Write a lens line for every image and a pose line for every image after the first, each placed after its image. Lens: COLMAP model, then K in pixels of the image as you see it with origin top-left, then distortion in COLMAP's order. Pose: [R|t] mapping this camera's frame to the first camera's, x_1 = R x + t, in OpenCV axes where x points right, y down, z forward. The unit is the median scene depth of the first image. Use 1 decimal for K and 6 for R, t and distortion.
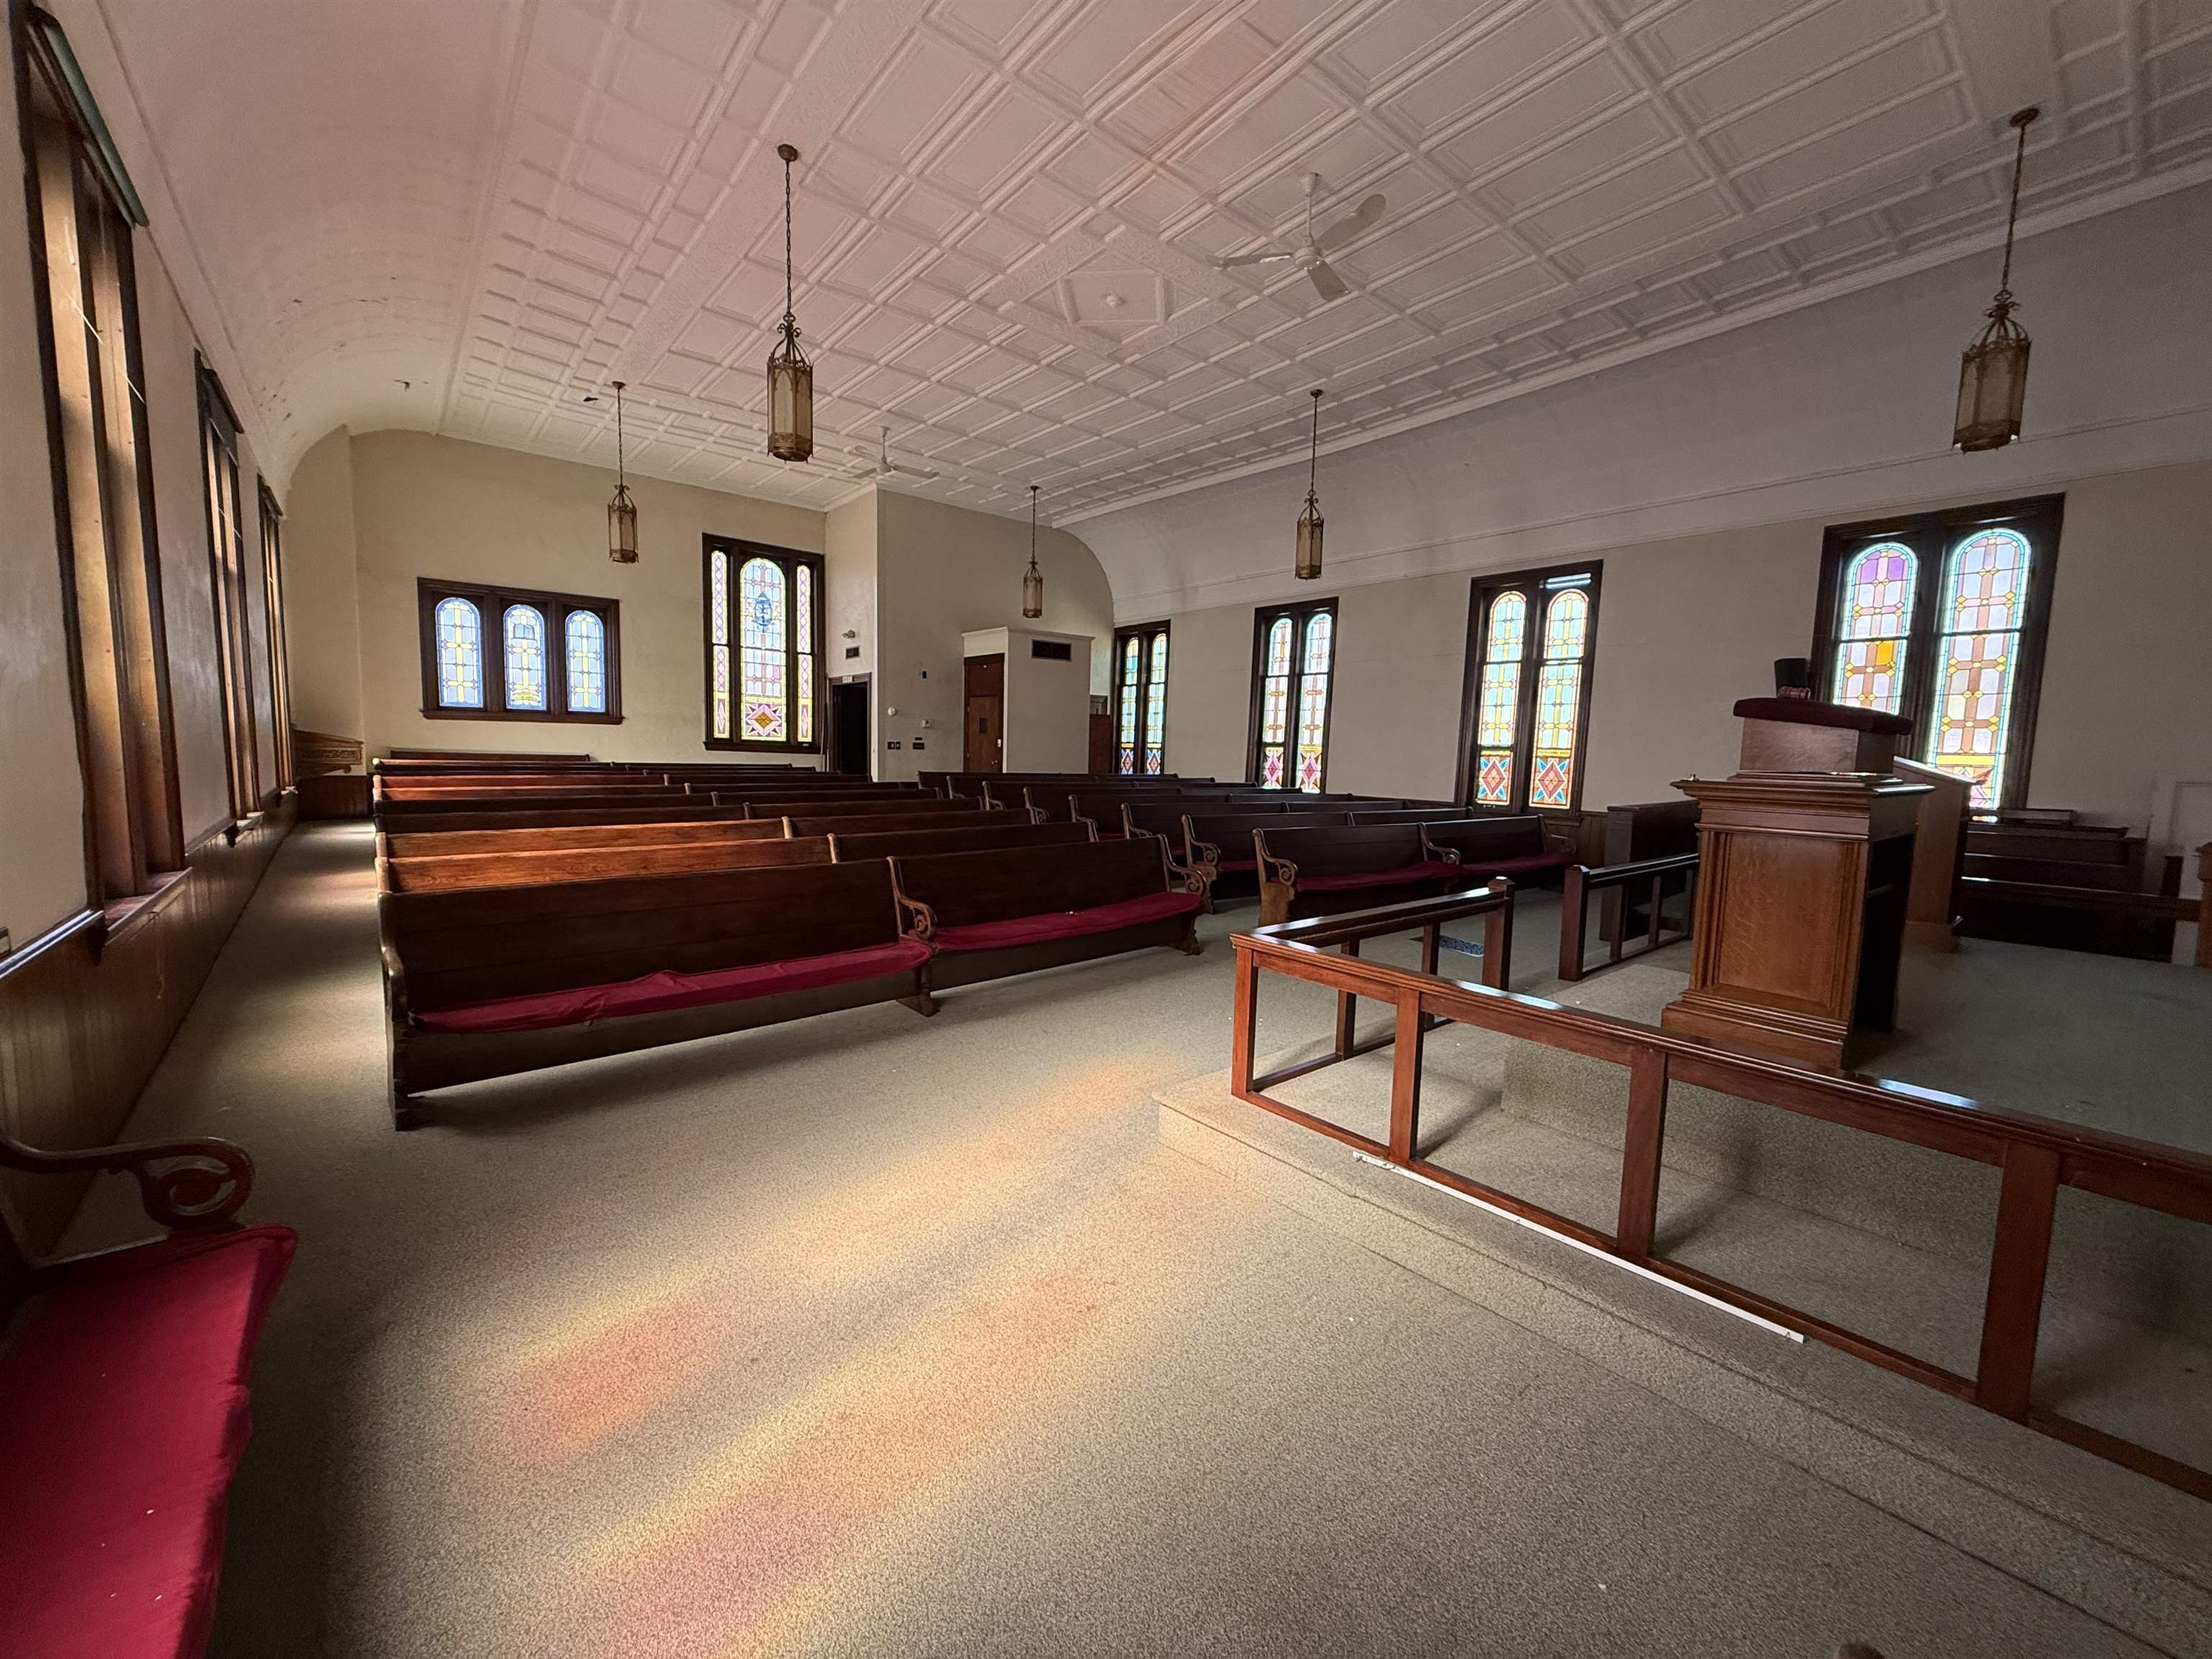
lens RADIAL K [[879.4, 0, 1087.1], [0, 879.4, 833.9], [0, 0, 1]] dist [-0.001498, 0.000577]
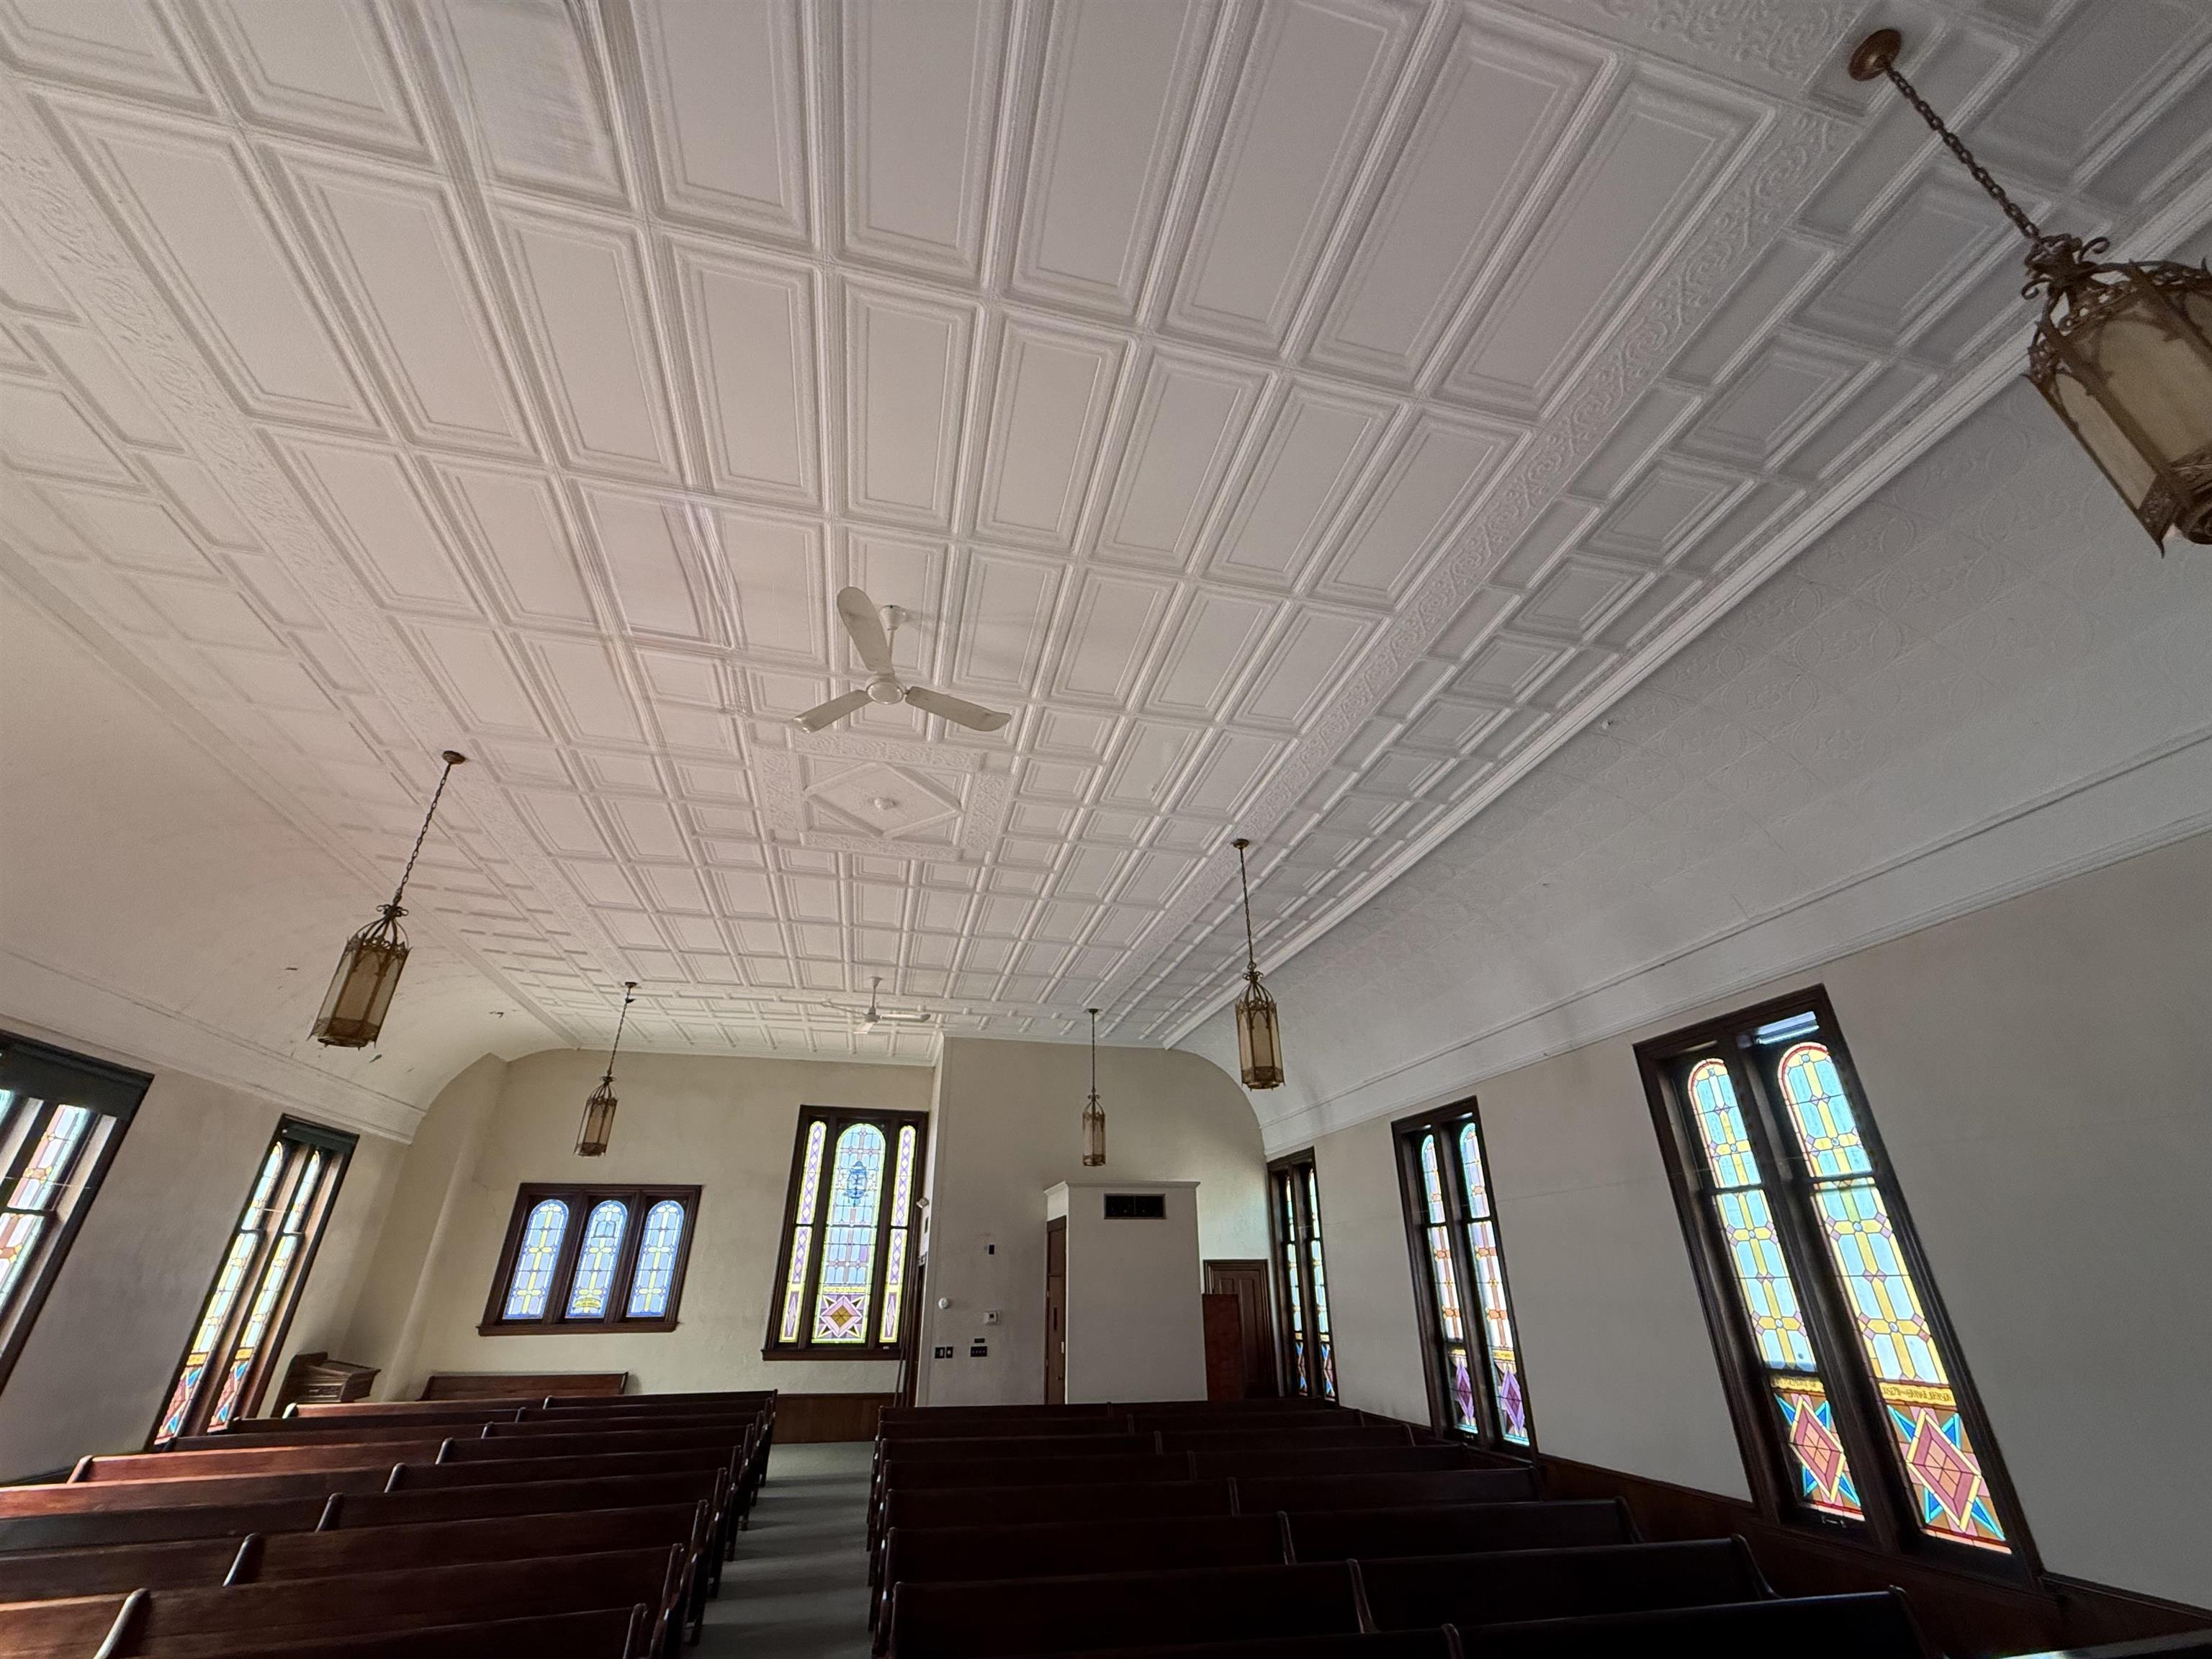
lens RADIAL K [[879.4, 0, 1101.1], [0, 879.4, 840.2], [0, 0, 1]] dist [-0.001498, 0.000577]
pose [[0.901558, -0.225568, -0.369205, 0.299409], [-0.010699, 0.841456, -0.540219, -0.064866], [0.432526, 0.490989, 0.756208, 0.259384]]
